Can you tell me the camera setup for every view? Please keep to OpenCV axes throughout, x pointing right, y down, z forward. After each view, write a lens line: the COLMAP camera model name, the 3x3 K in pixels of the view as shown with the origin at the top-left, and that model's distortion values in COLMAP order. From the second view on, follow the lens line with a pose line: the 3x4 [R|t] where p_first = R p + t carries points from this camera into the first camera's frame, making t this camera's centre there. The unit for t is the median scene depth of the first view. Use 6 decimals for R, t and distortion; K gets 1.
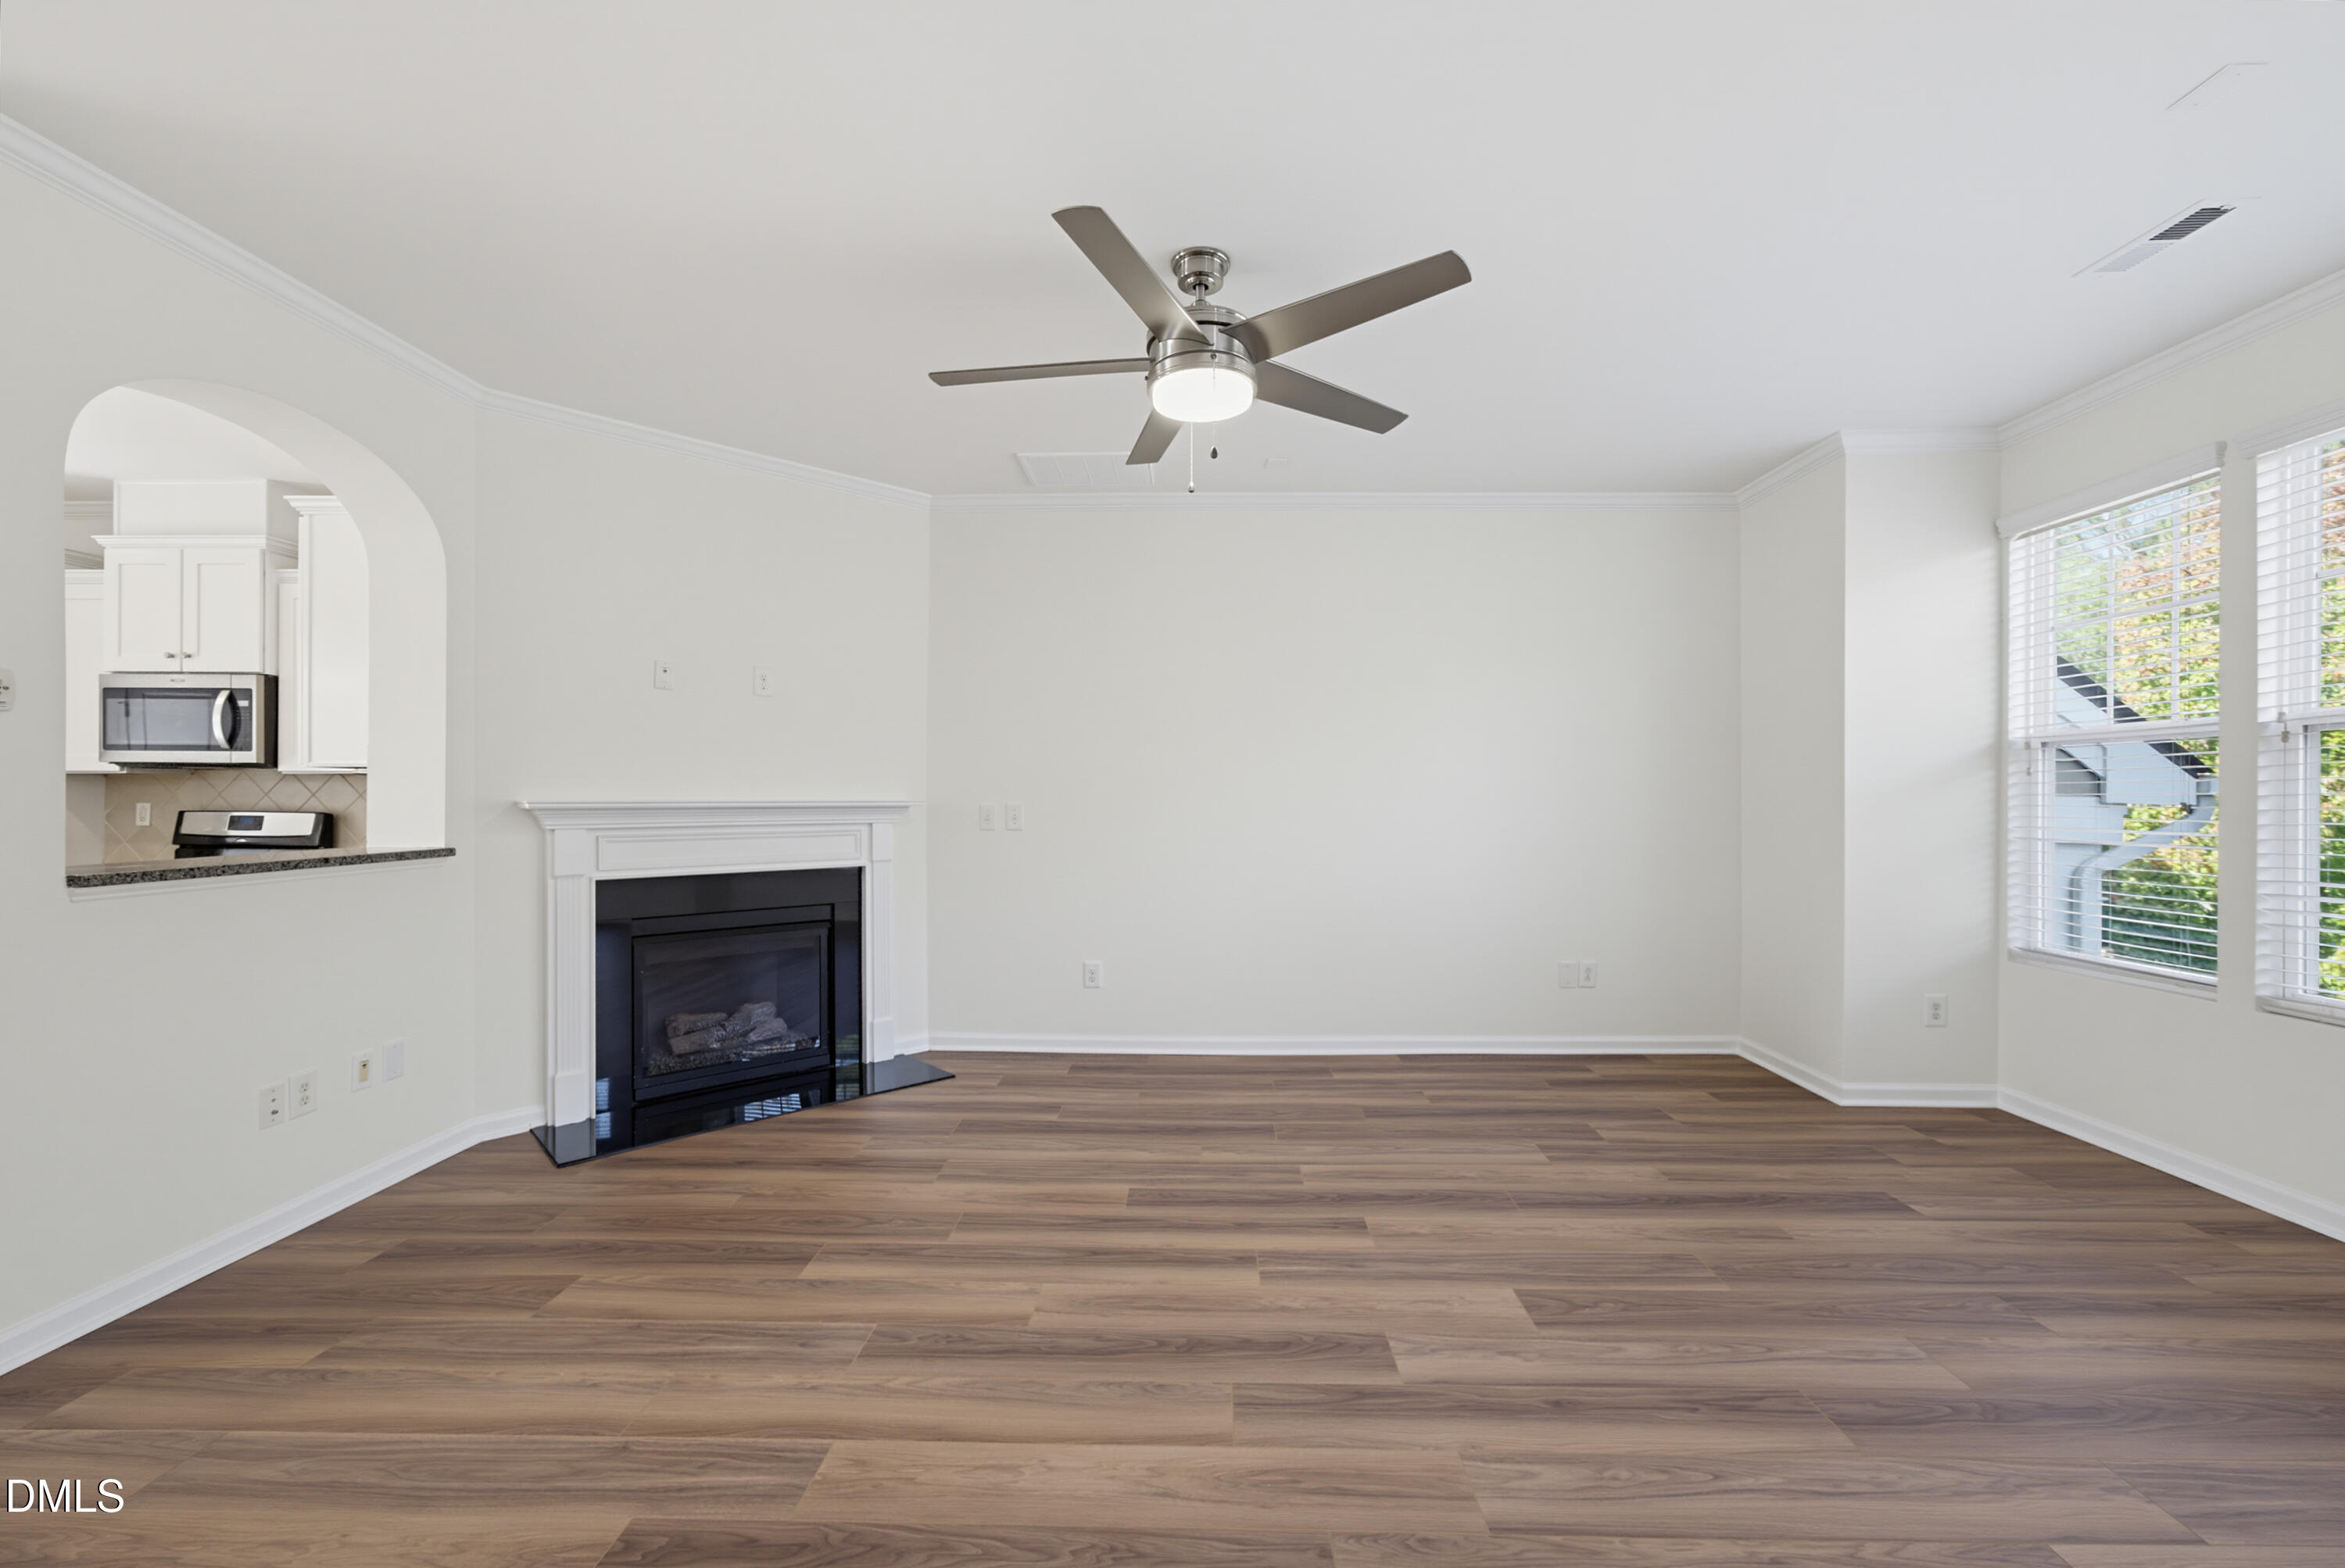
lens RADIAL K [[935.6, 0, 1186.1], [0, 935.6, 792.9], [0, 0, 1]] dist [-0.020103, 0.008726]
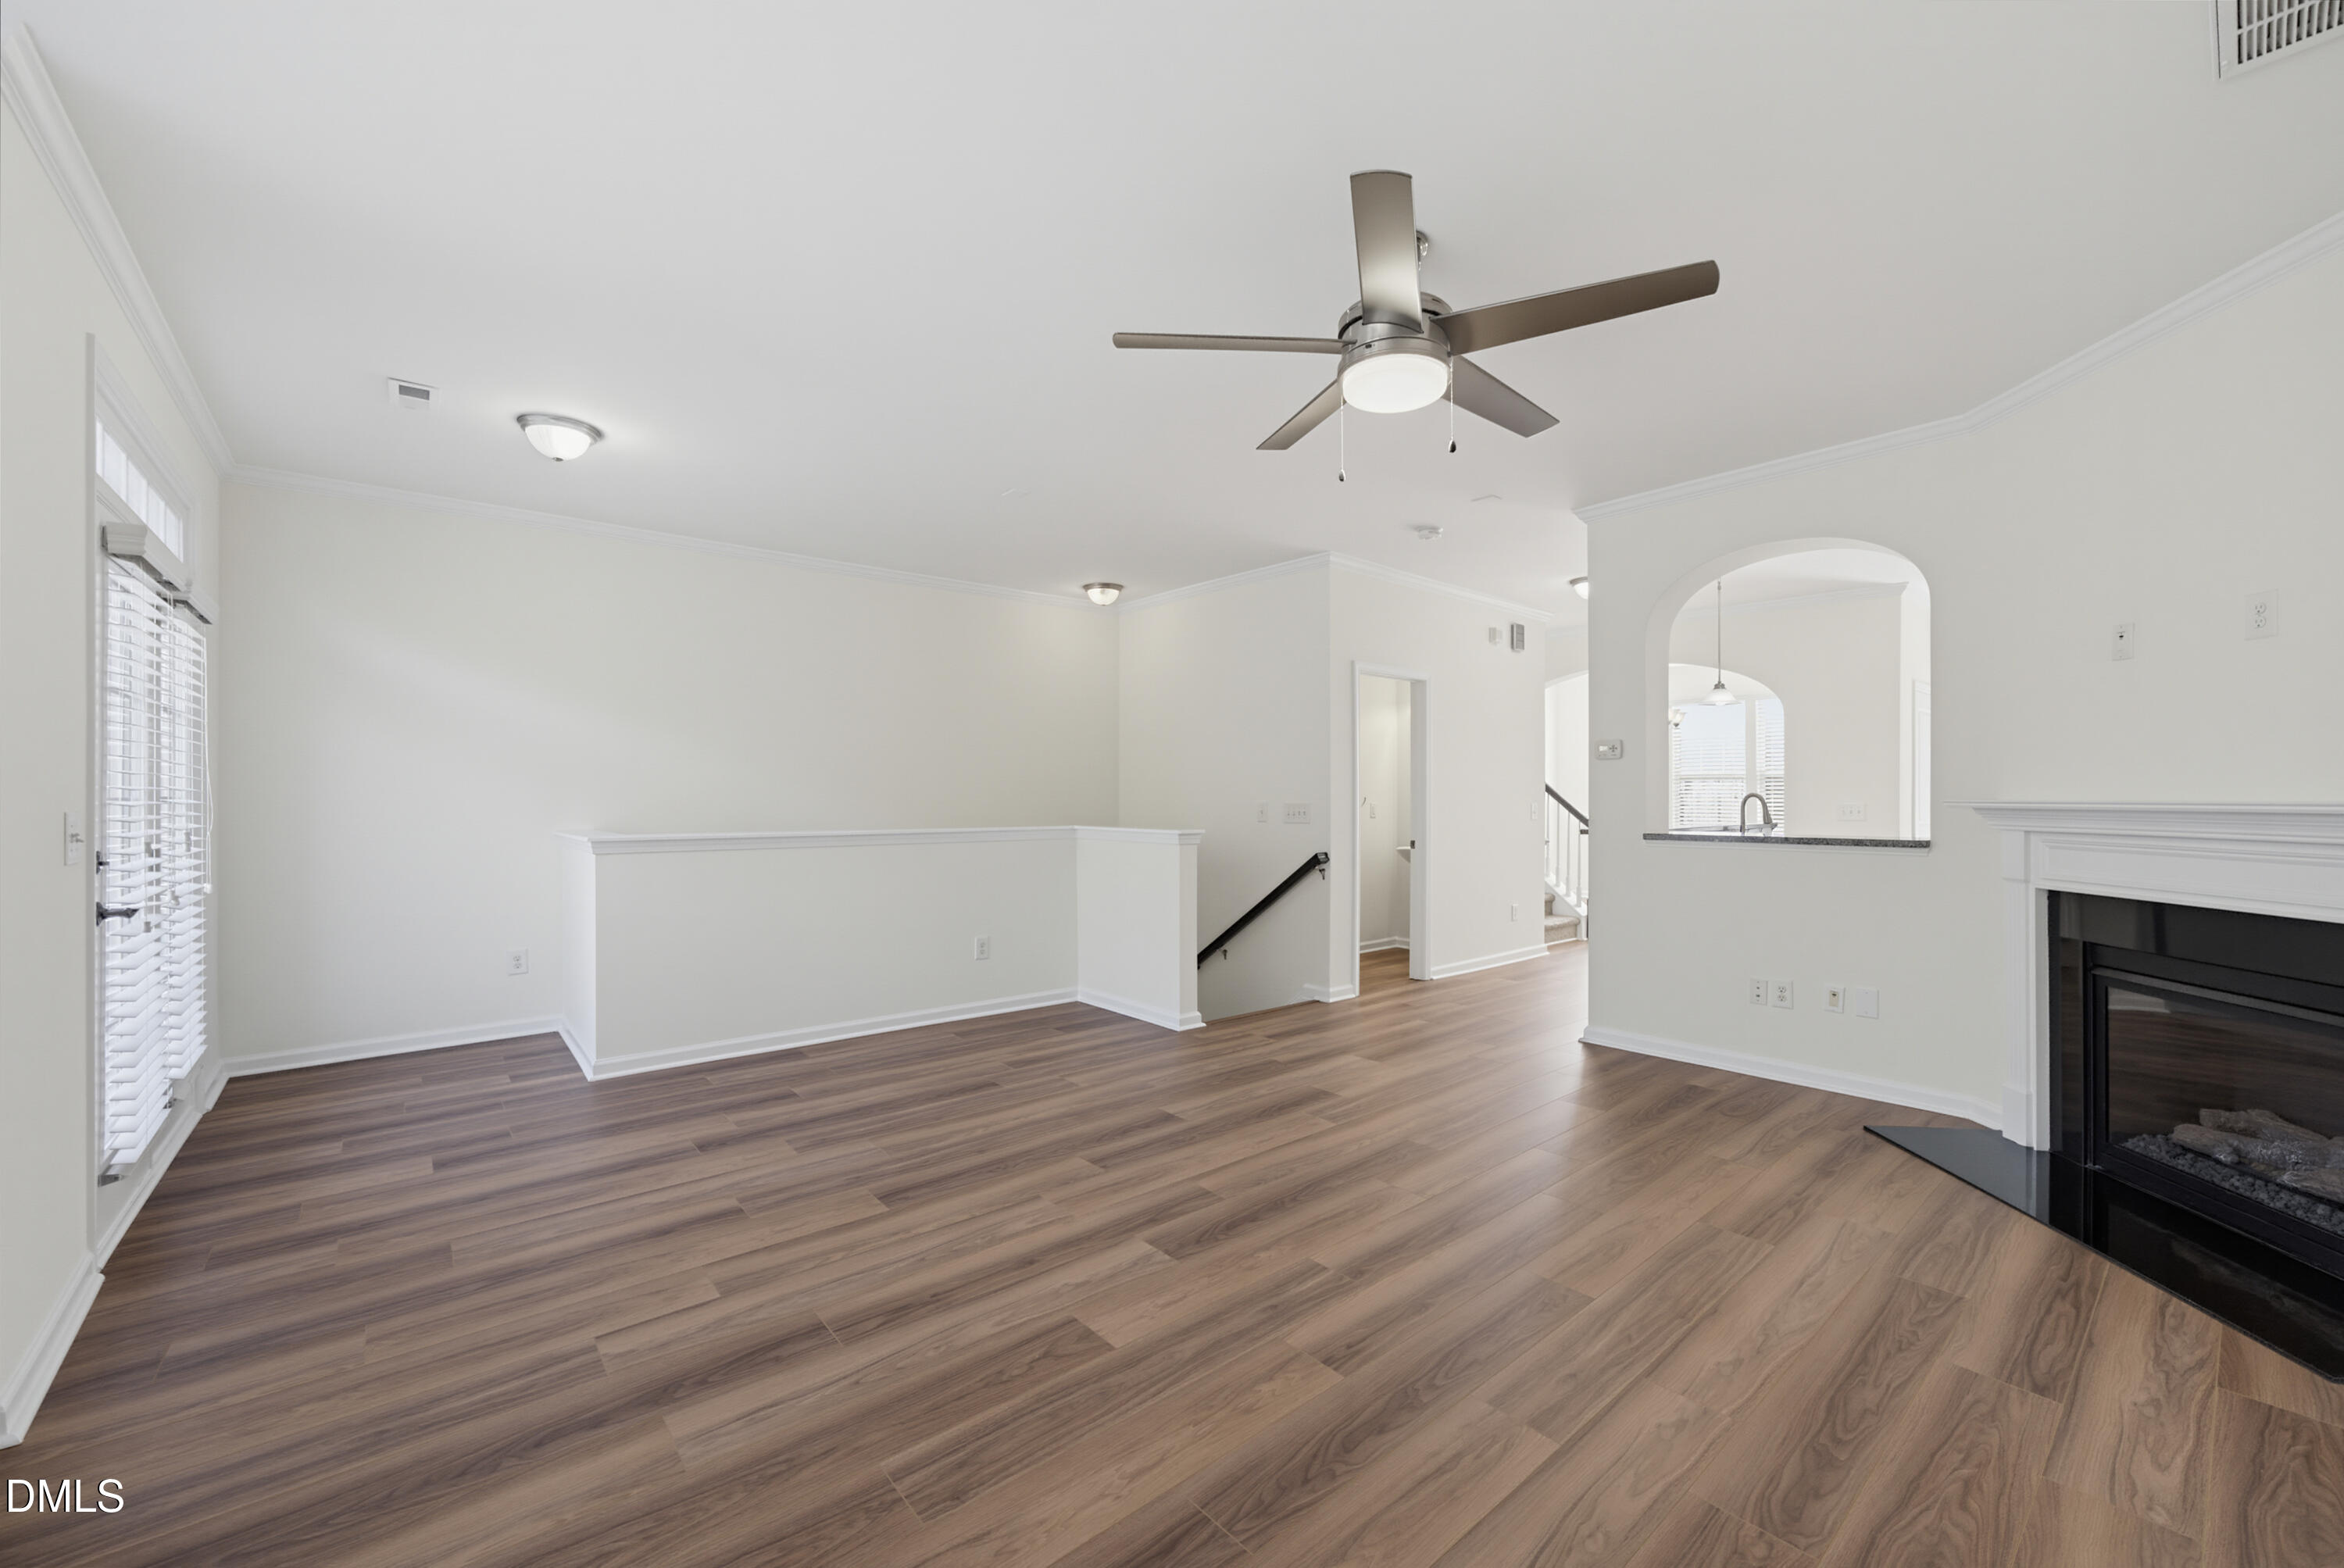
lens RADIAL K [[935.1, 0, 1182.6], [0, 935.1, 803.9], [0, 0, 1]] dist [-0.020103, 0.008726]
pose [[-0.744537, 0.003909, -0.667570, 0.617897], [0.004148, 0.999991, 0.001230, 0.007714], [0.667569, -0.001853, -0.744546, 1.175730]]
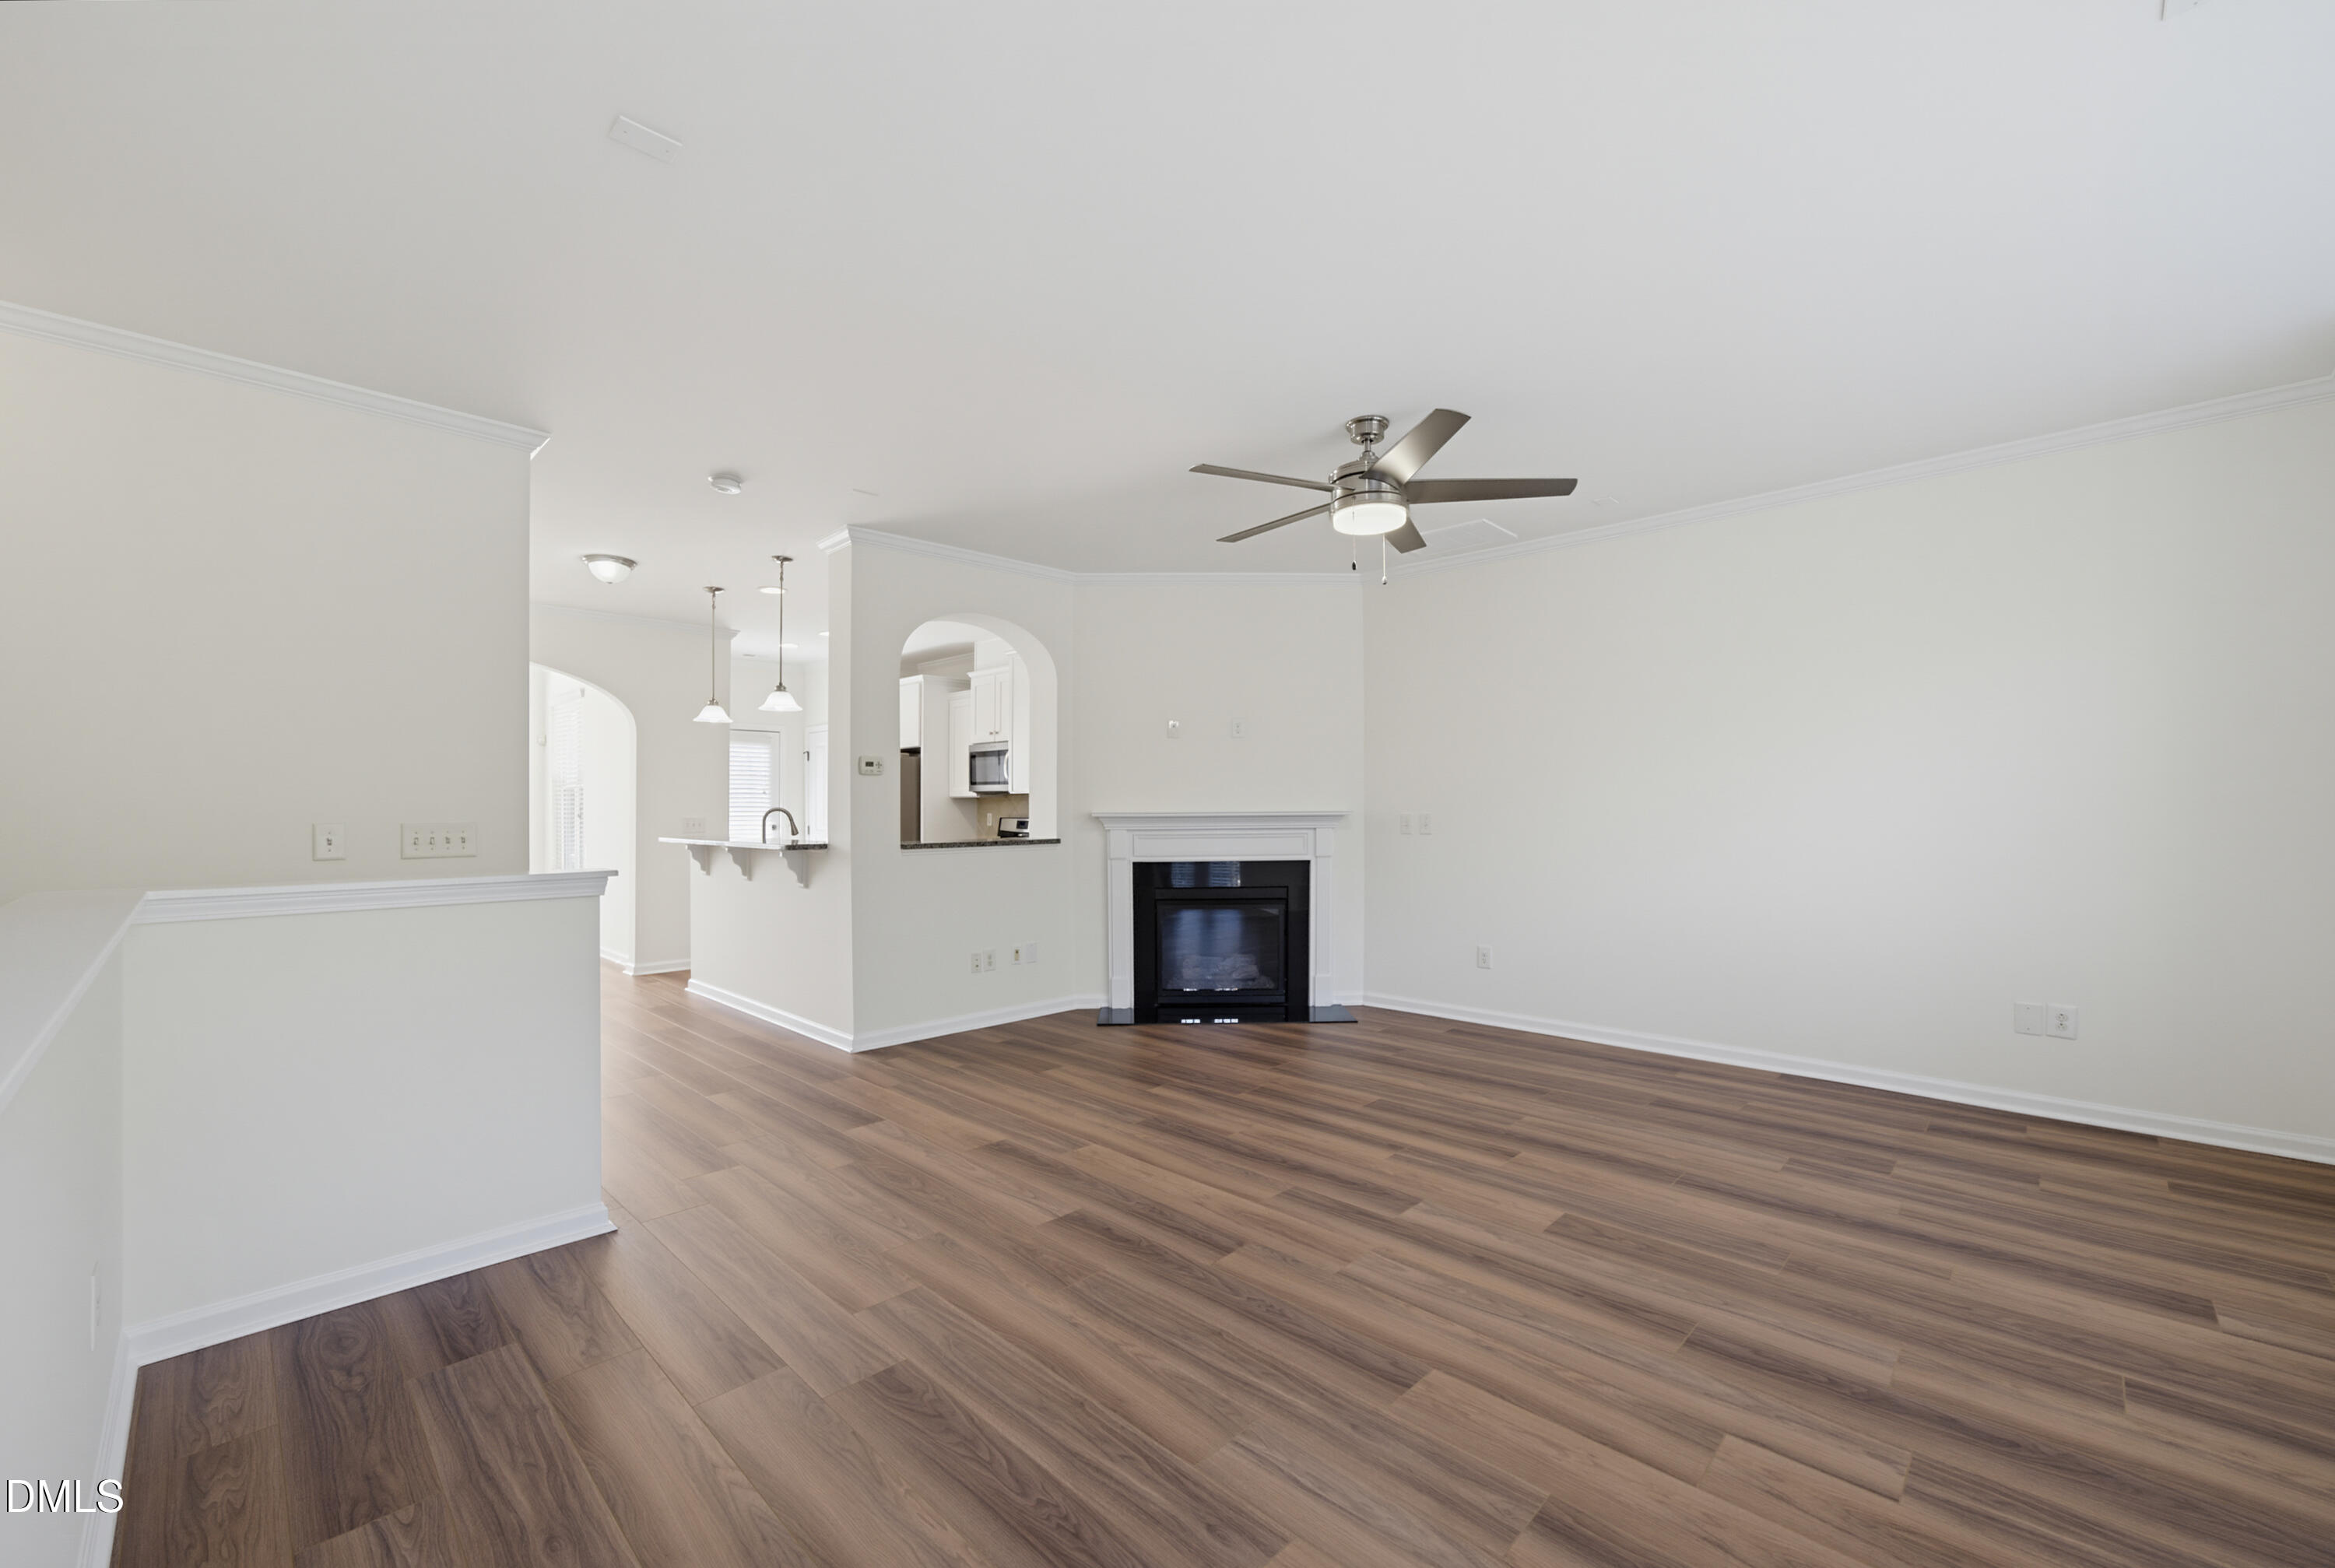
lens RADIAL K [[931.5, 0, 1165.3], [0, 931.5, 802.1], [0, 0, 1]] dist [-0.020103, 0.008726]
pose [[0.730920, -0.009313, -0.682399, 0.549868], [0.009461, 0.999949, -0.003512, -0.001315], [0.682397, -0.003889, 0.730971, -0.161229]]
